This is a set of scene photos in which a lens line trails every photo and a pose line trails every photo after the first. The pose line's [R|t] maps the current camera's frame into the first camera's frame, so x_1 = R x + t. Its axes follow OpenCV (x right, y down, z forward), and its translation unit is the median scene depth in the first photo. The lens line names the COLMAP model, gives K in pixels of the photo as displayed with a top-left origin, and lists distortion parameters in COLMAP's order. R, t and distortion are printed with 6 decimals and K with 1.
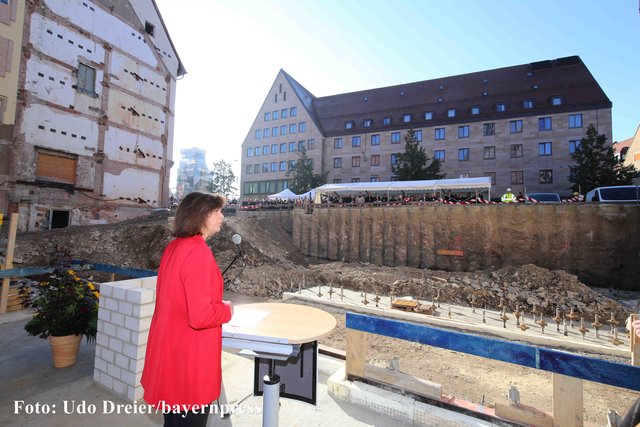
lens RADIAL K [[274.0, 0, 314.0], [0, 274.0, 213.2], [0, 0, 1]] dist [0.001954, -0.000850]
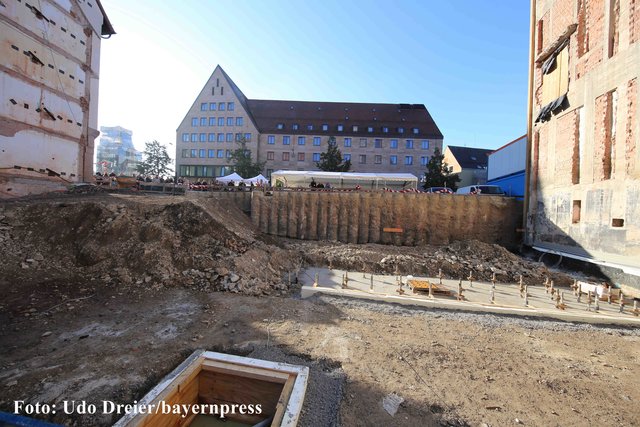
lens RADIAL K [[202.7, 0, 320.1], [0, 202.7, 212.8], [0, 0, 1]] dist [-0.000262, -0.002395]
pose [[0.932436, 0.007349, 0.361260, -0.082410], [-0.034665, 0.997001, 0.069192, 0.004529], [-0.359669, -0.077040, 0.929894, 0.120022]]
